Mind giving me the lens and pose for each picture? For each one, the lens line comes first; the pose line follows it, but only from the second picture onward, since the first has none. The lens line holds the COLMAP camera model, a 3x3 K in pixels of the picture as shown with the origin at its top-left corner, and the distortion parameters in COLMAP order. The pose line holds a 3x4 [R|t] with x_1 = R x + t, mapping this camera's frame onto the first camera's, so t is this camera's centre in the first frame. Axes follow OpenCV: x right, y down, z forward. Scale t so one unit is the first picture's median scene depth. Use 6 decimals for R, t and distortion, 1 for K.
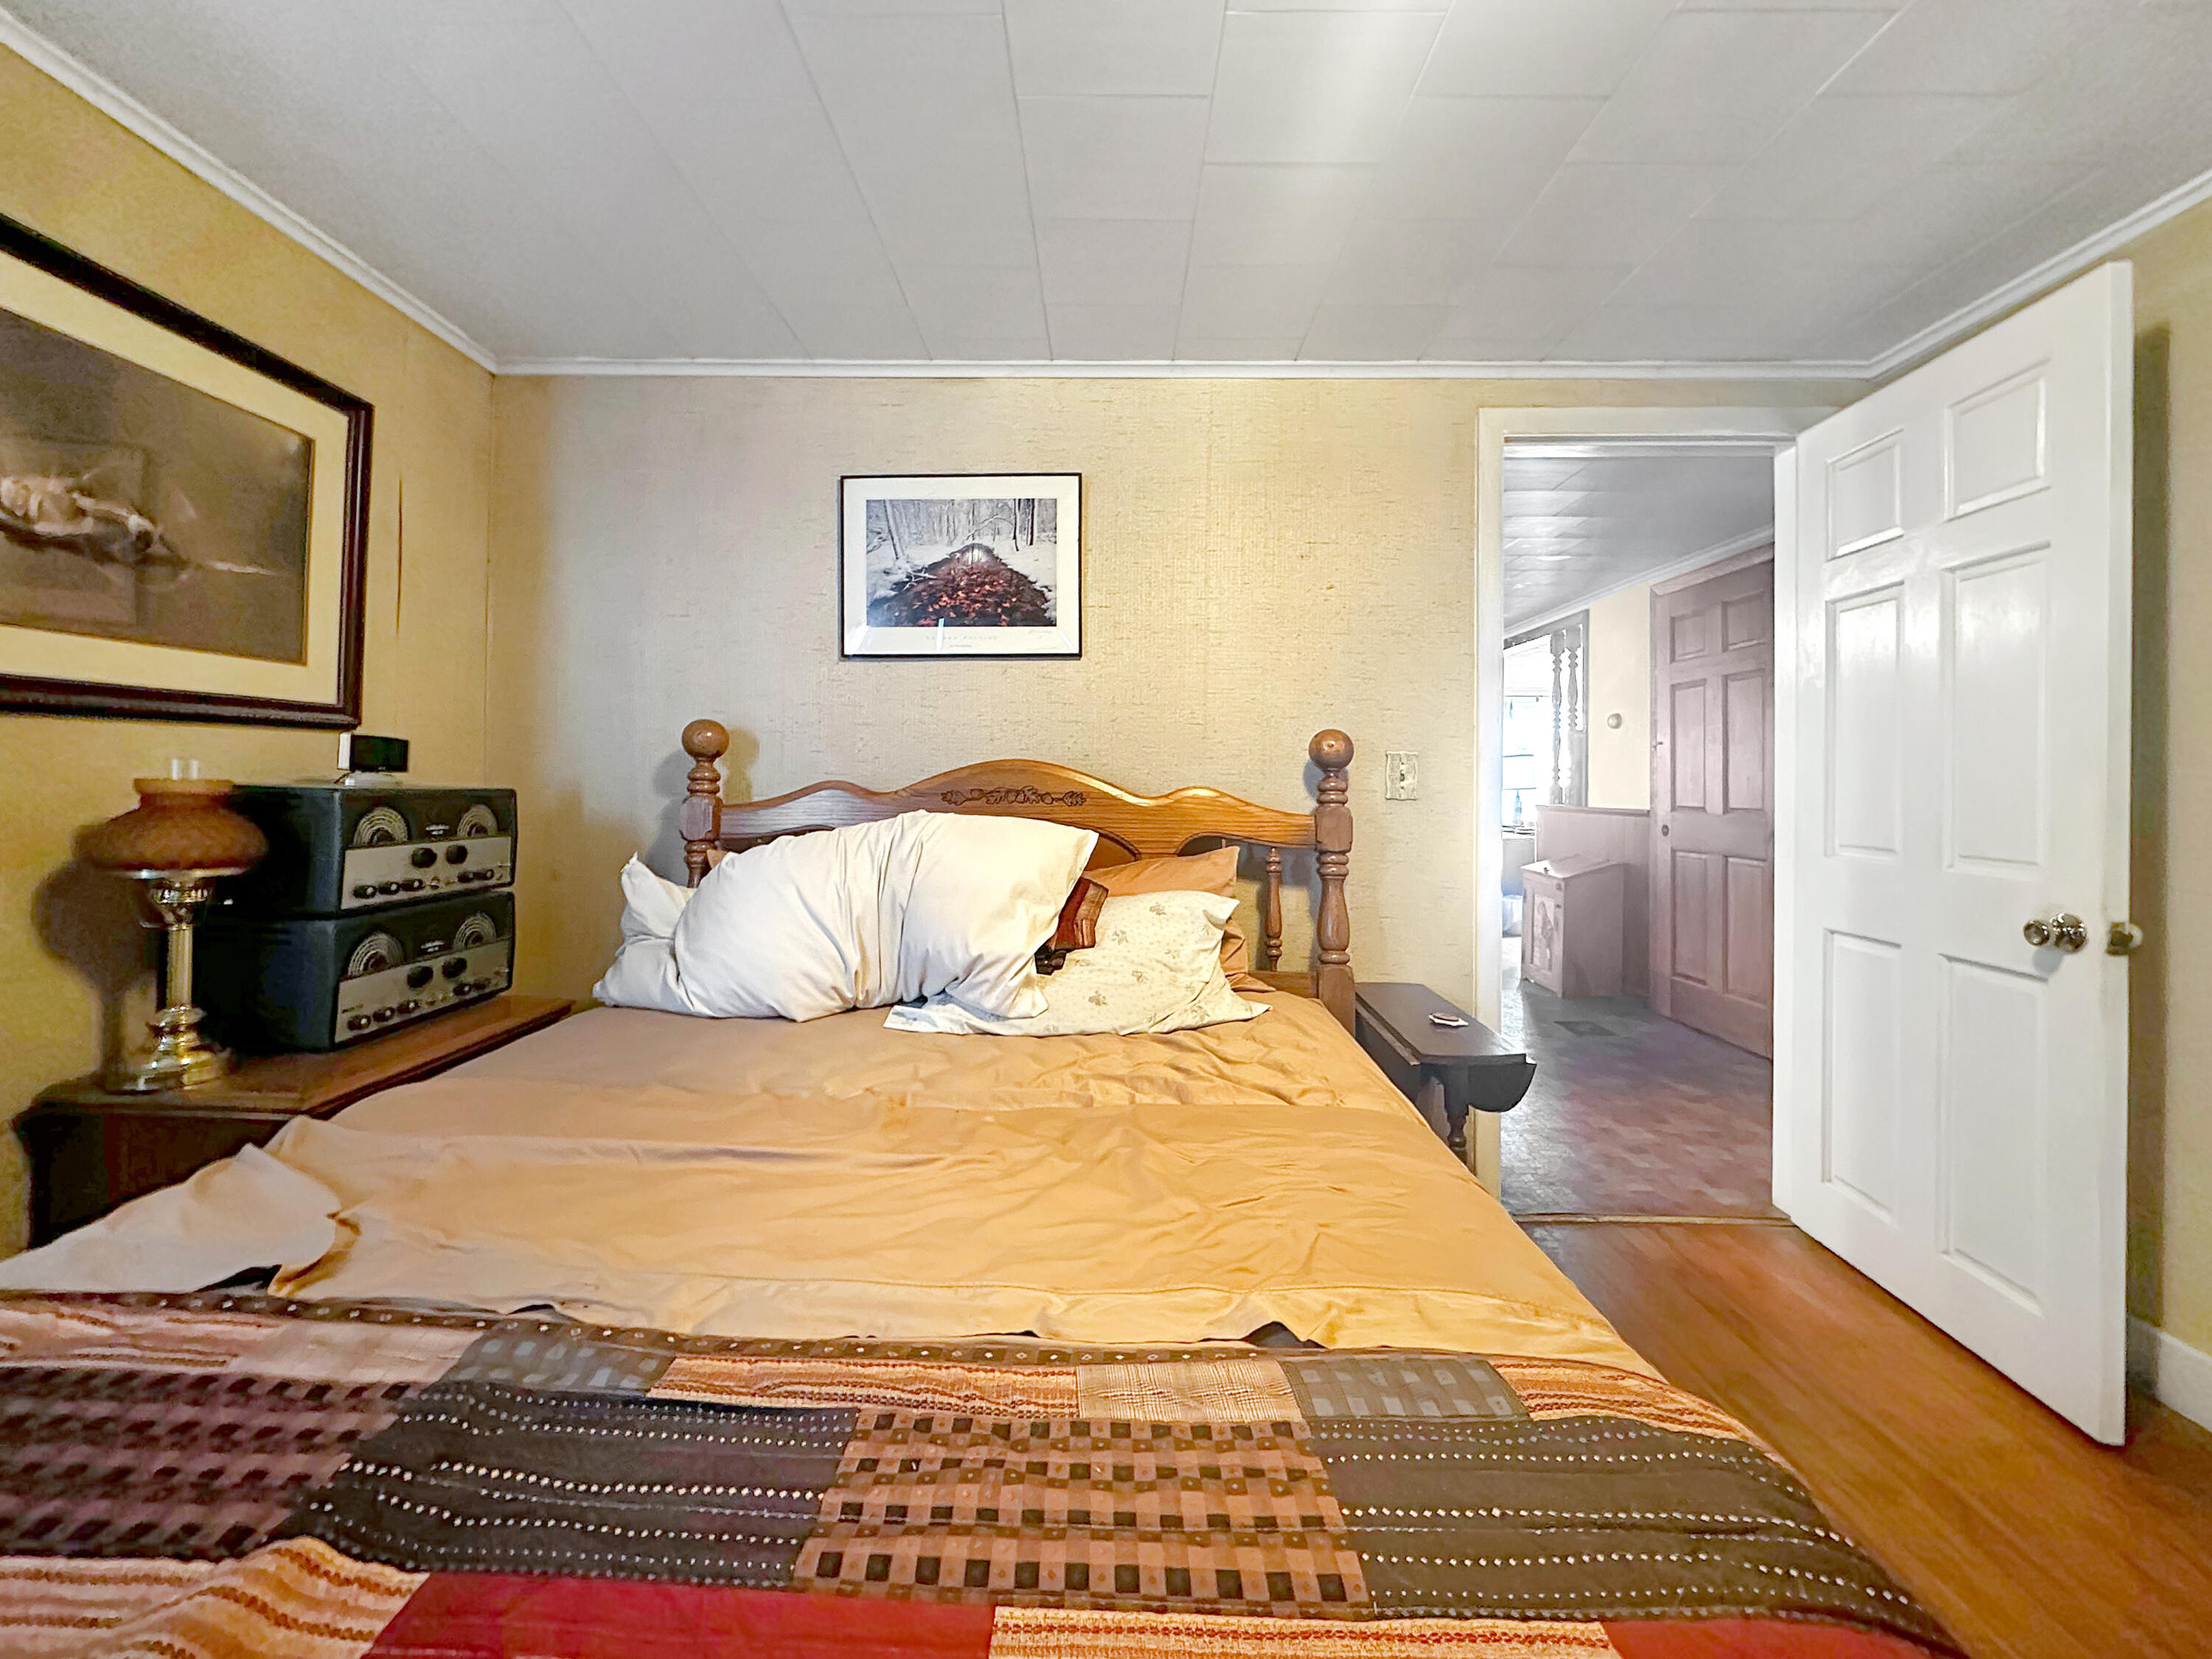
lens RADIAL K [[893.8, 0, 1107.3], [0, 893.8, 776.7], [0, 0, 1]] dist [-0.000740, 0.000032]
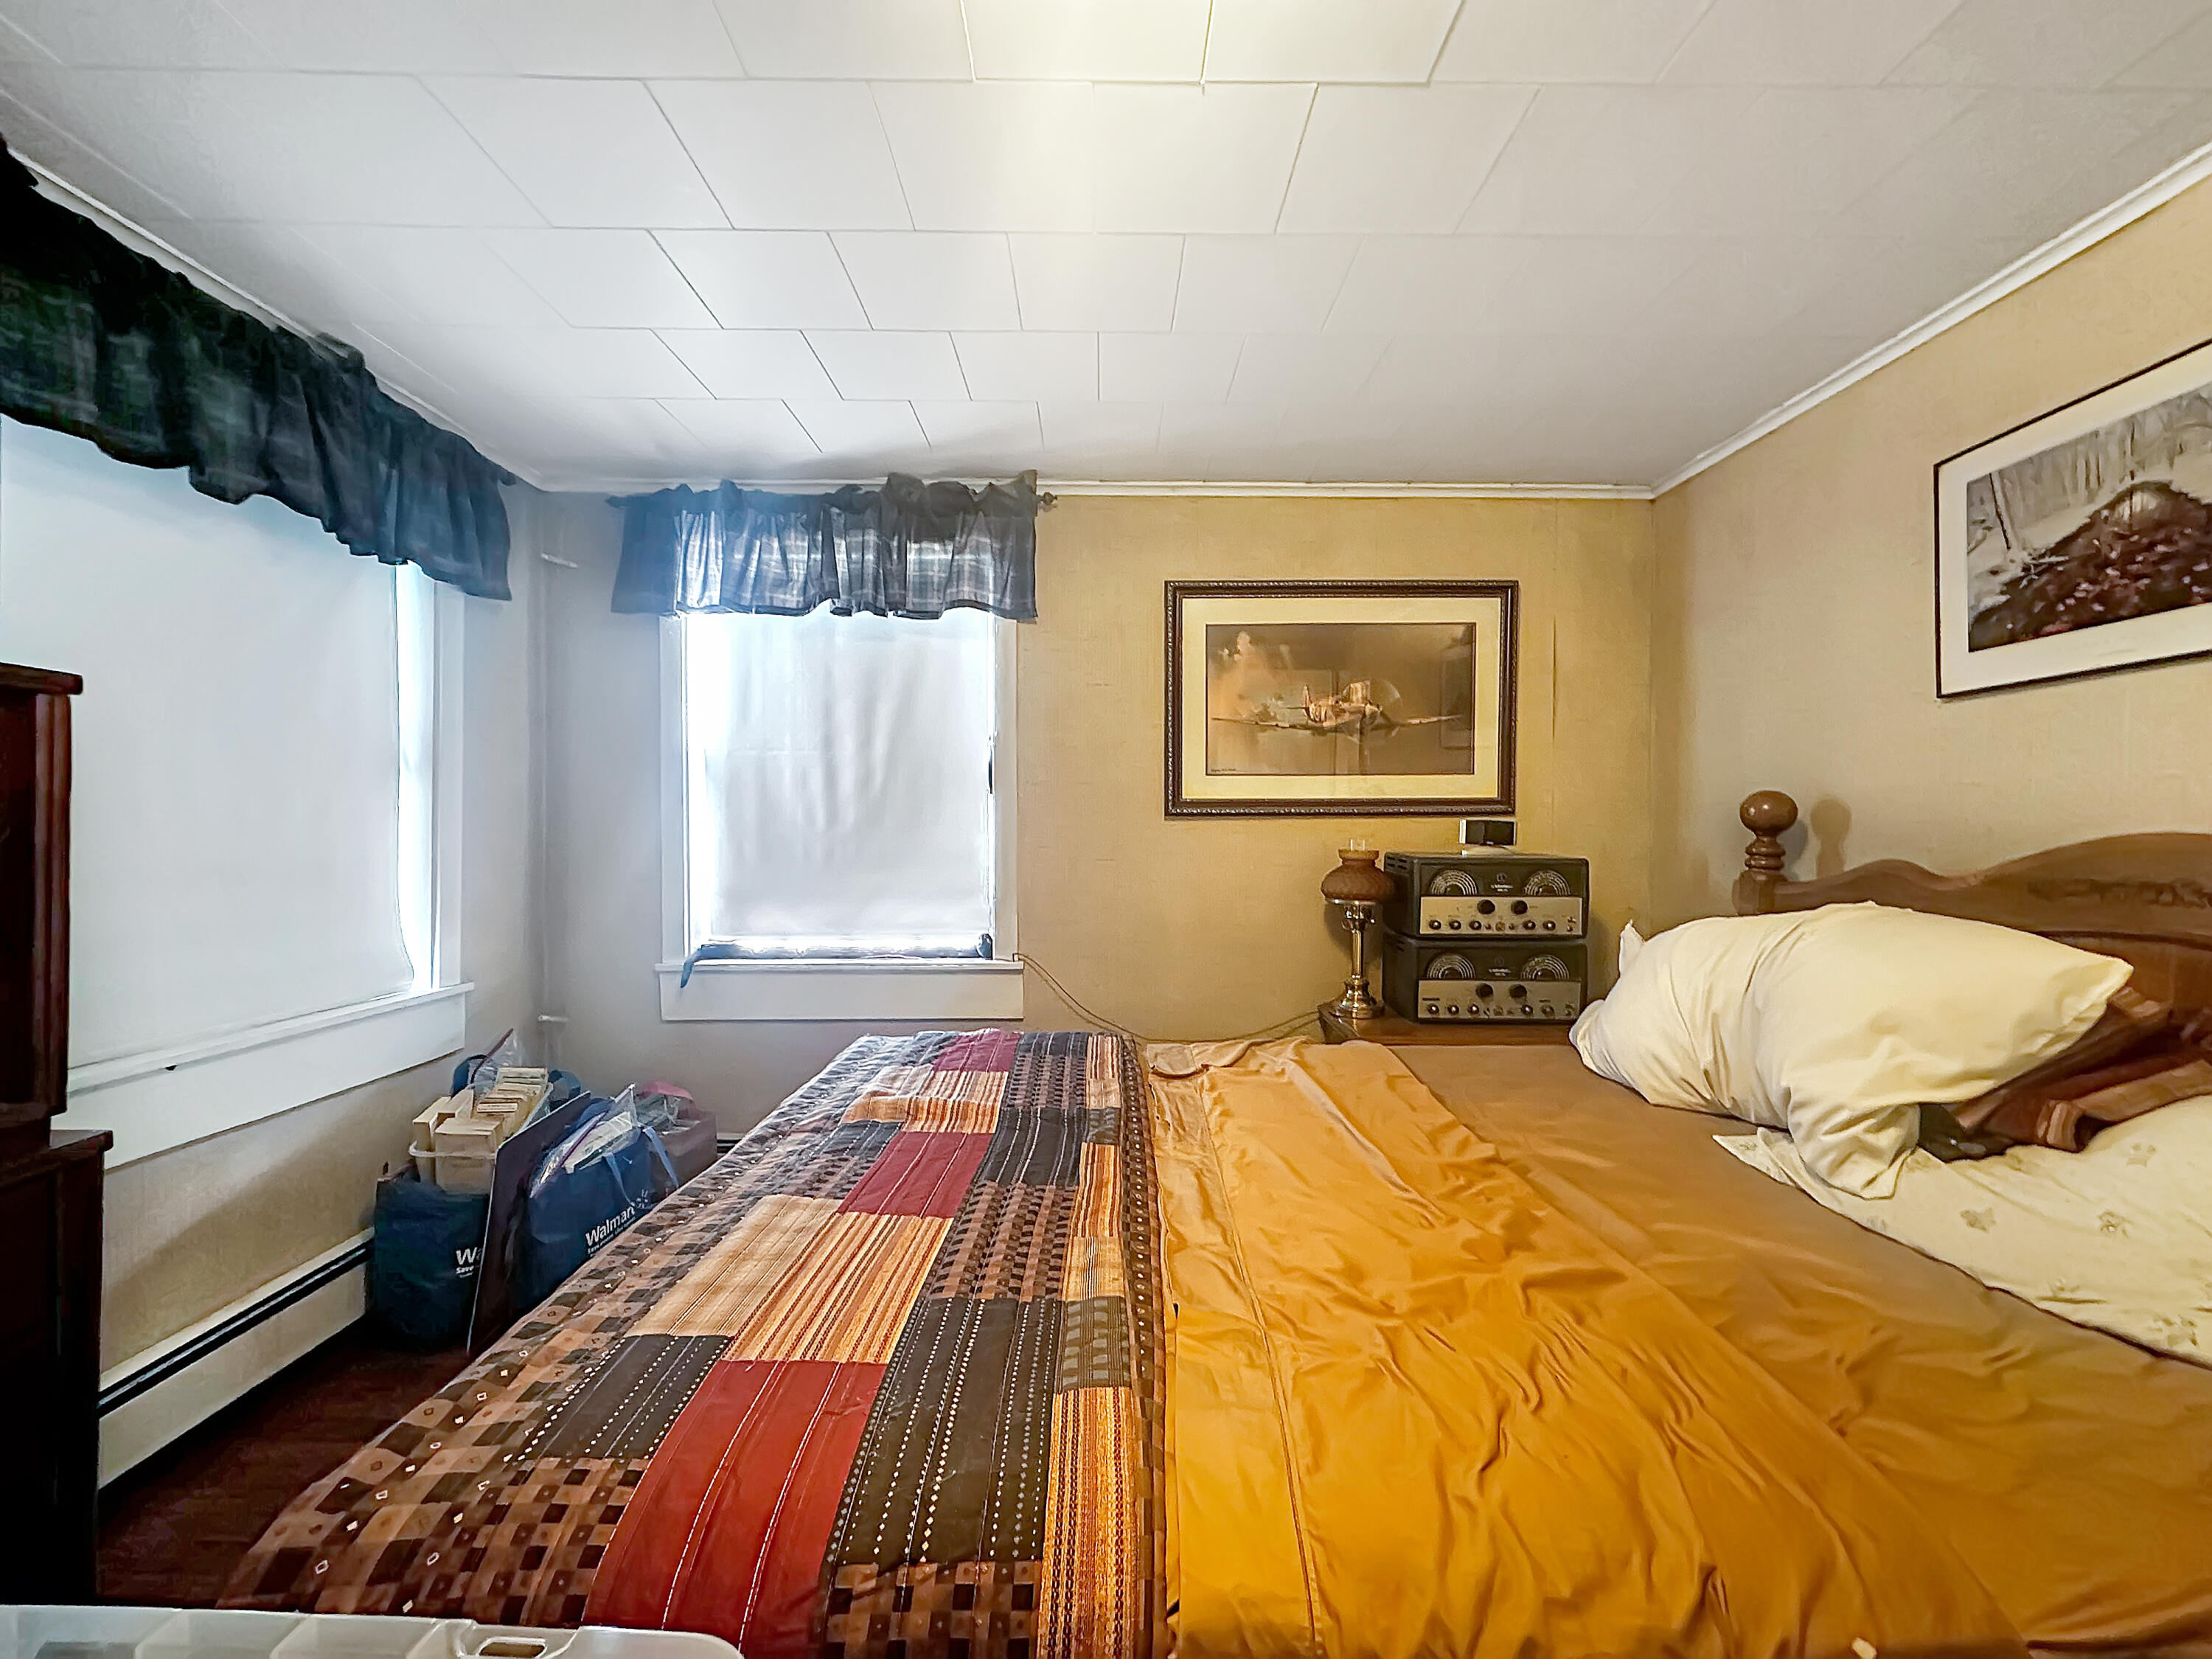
lens RADIAL K [[879.8, 0, 1105.1], [0, 879.8, 831.3], [0, 0, 1]] dist [-0.001043, 0.000120]
pose [[0.020353, -0.001737, -0.999791, 0.580399], [0.001903, 0.999997, -0.001698, -0.026306], [0.999791, -0.001868, 0.020357, 0.351372]]
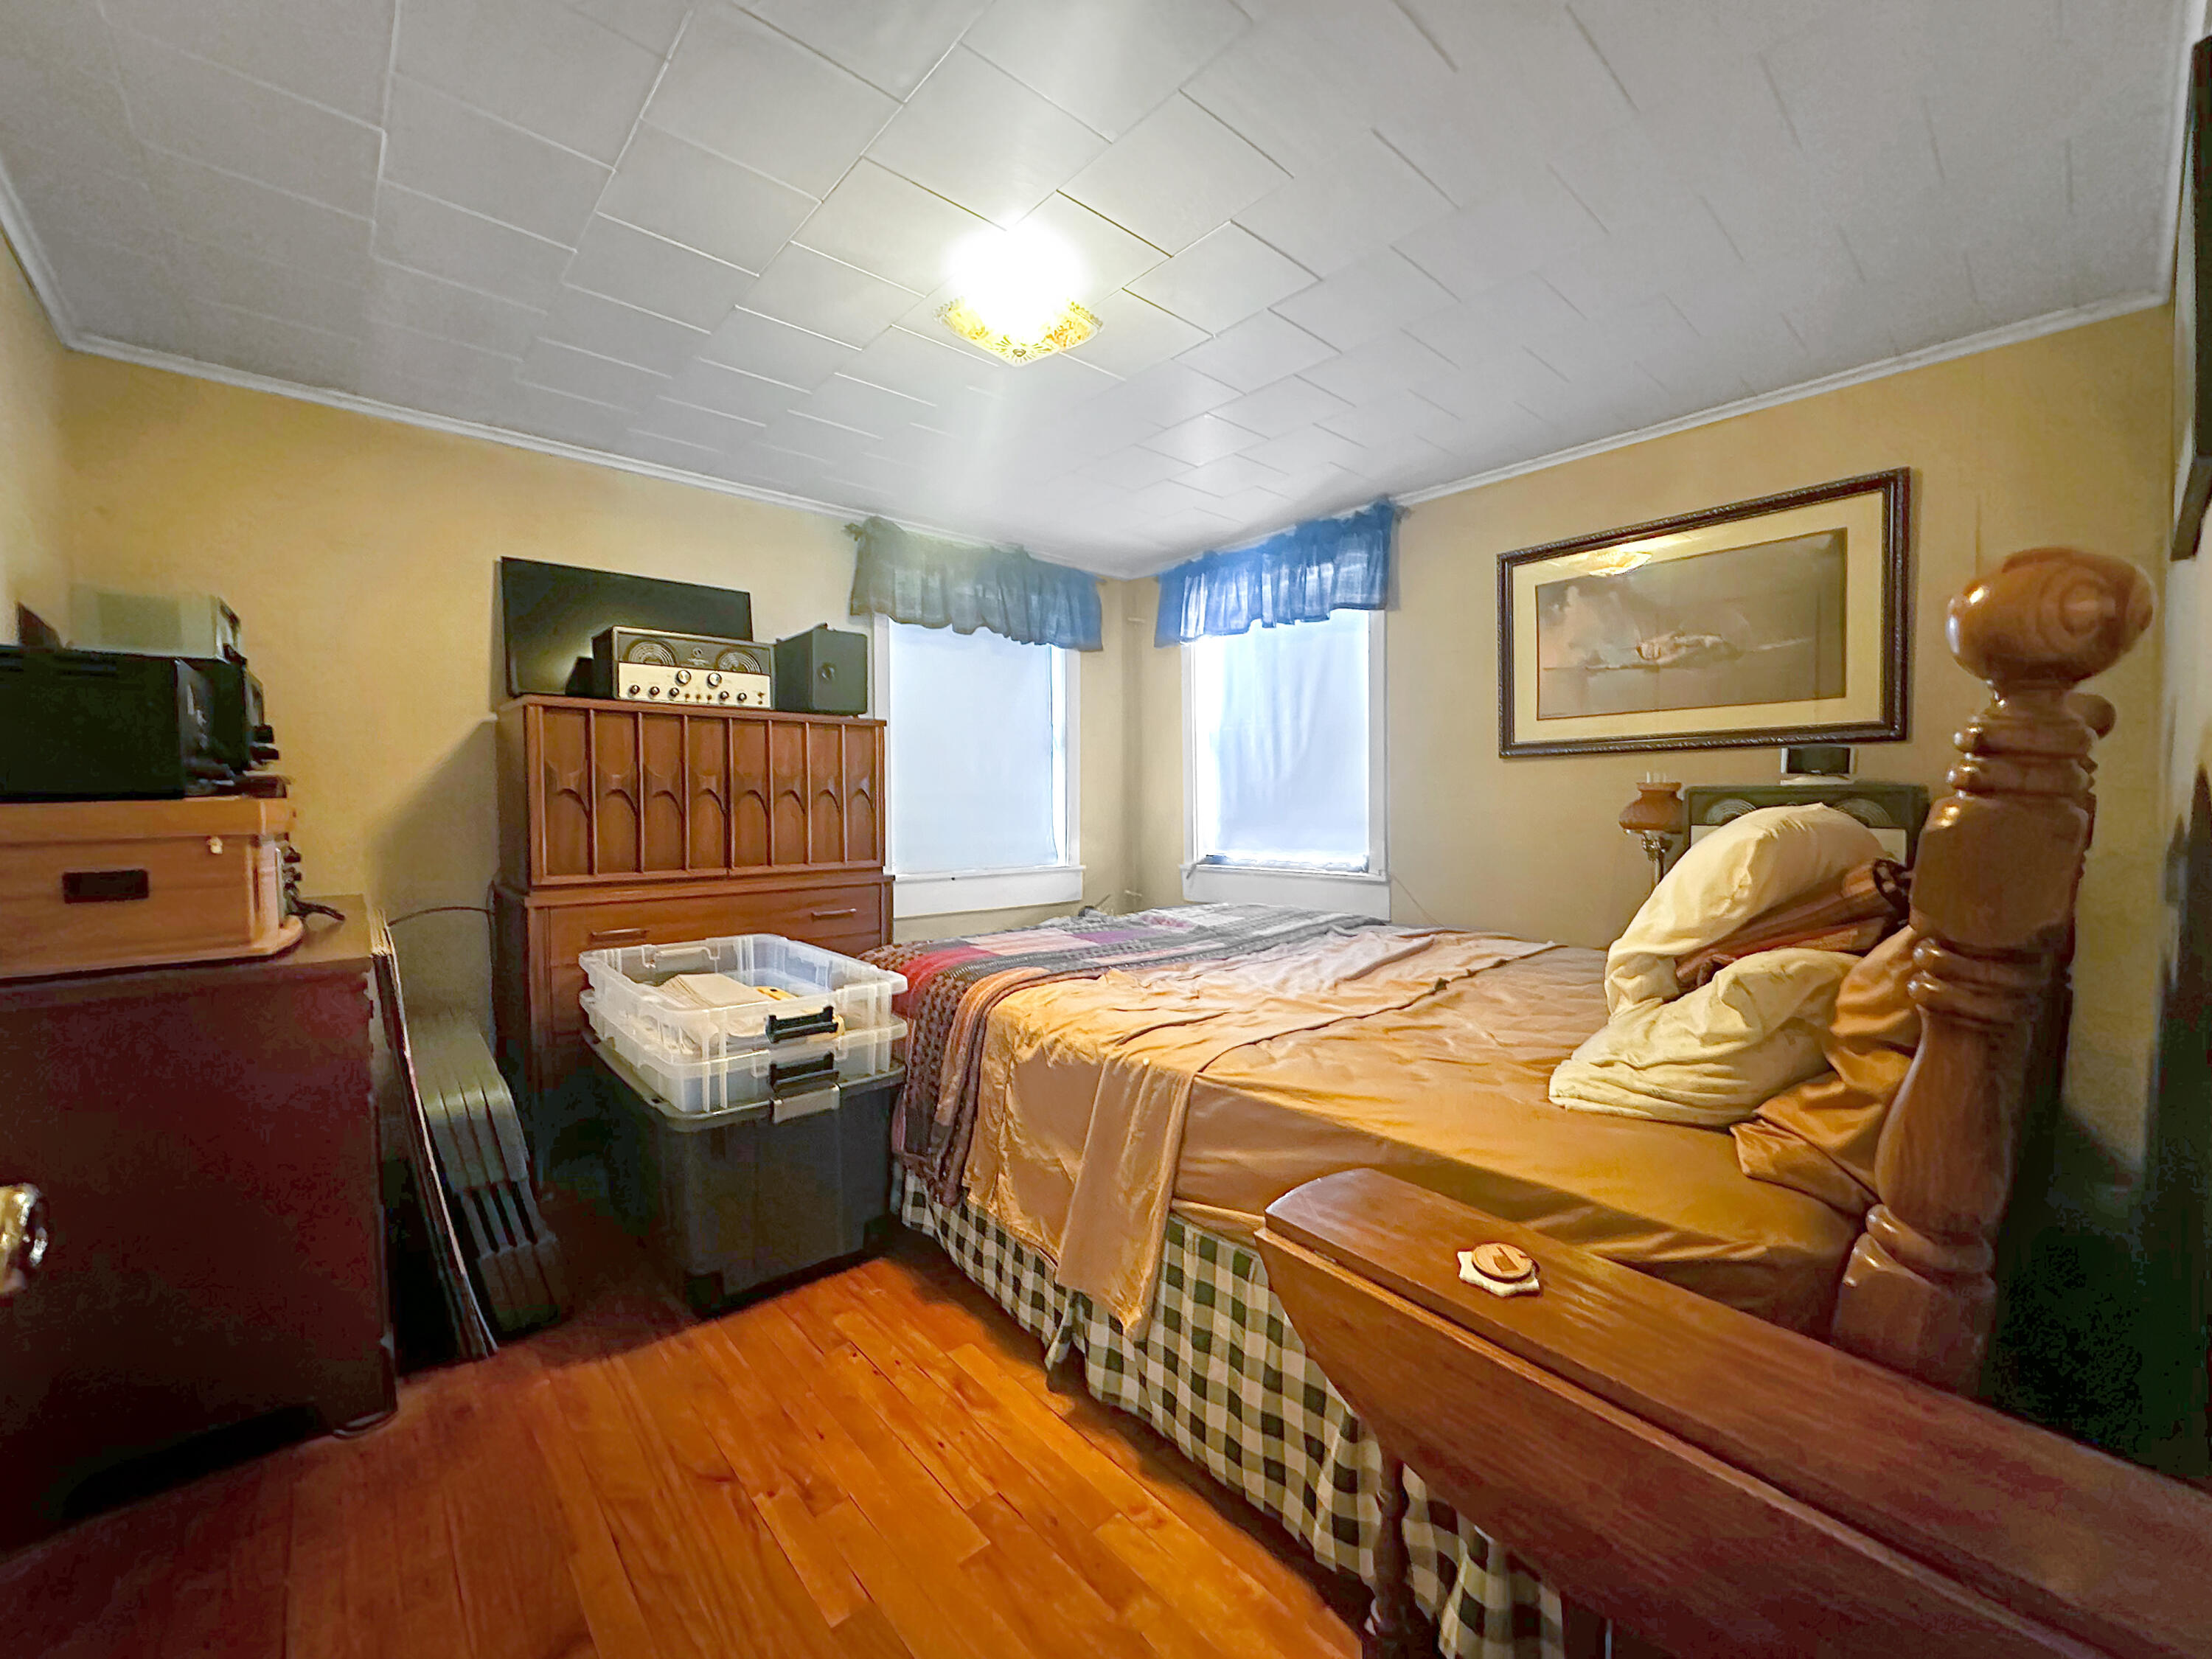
lens RADIAL K [[879.8, 0, 1105.1], [0, 879.8, 831.3], [0, 0, 1]] dist [-0.001043, 0.000120]
pose [[-0.729865, 0.022092, -0.683234, 0.849854], [0.004195, 0.999604, 0.027840, 0.038428], [0.683578, 0.017453, -0.729669, 1.218312]]
